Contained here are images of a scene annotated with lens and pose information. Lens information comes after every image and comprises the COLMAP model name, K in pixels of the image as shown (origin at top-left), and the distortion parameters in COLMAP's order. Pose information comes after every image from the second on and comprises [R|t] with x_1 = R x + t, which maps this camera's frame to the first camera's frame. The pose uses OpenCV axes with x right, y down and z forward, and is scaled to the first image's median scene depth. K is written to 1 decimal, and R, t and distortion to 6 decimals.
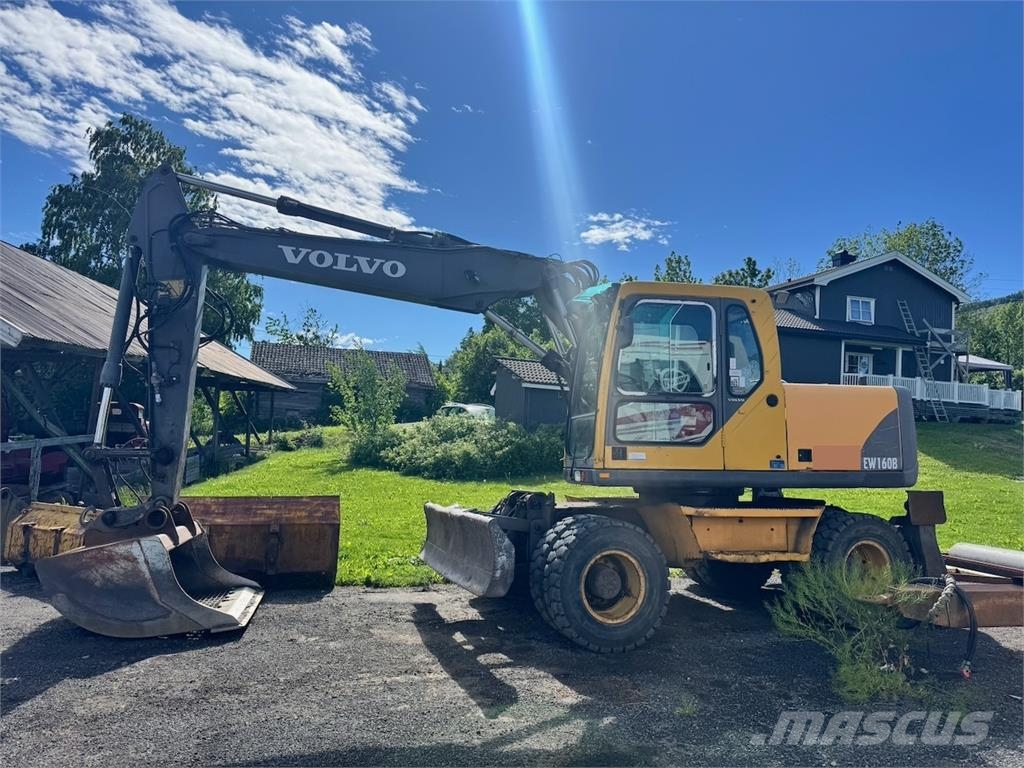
lens RADIAL K [[721.5, 0, 507.5], [0, 721.5, 383.0], [0, 0, 1]] dist [0.071052, -0.086529]
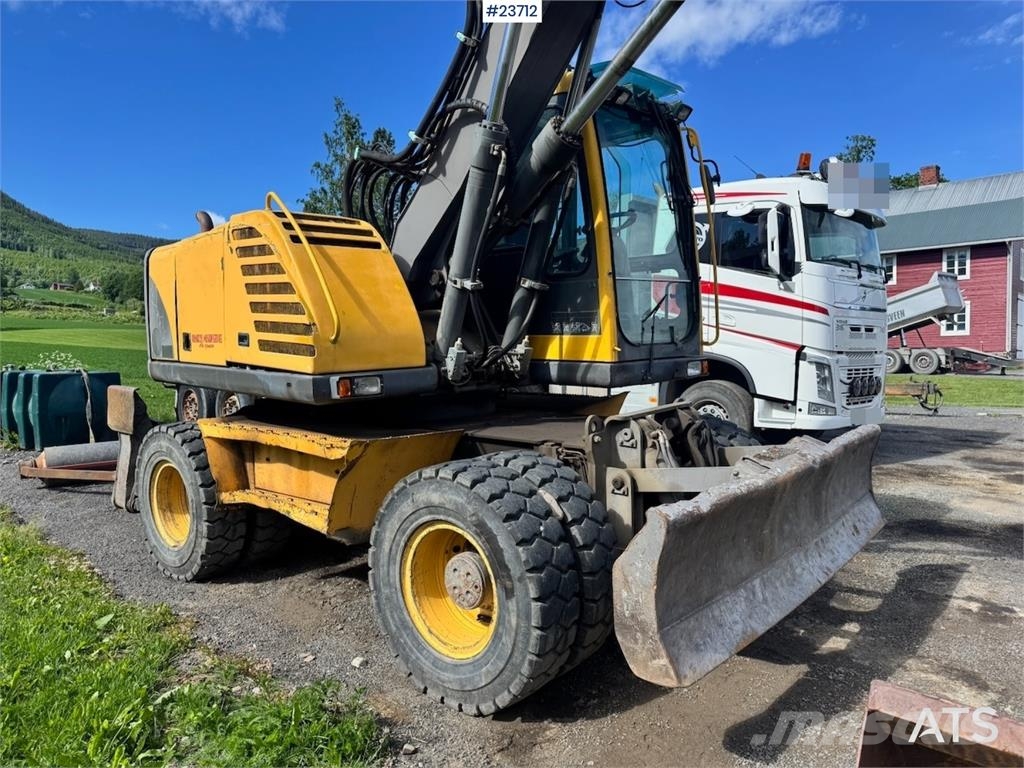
lens RADIAL K [[721.5, 0, 512.8], [0, 721.5, 393.2], [0, 0, 1]] dist [0.071052, -0.086529]
pose [[-0.512691, -0.085467, 0.854309, -0.332781], [-0.077573, 0.995574, 0.053045, 0.103333], [-0.855062, -0.039076, -0.517052, 1.206378]]
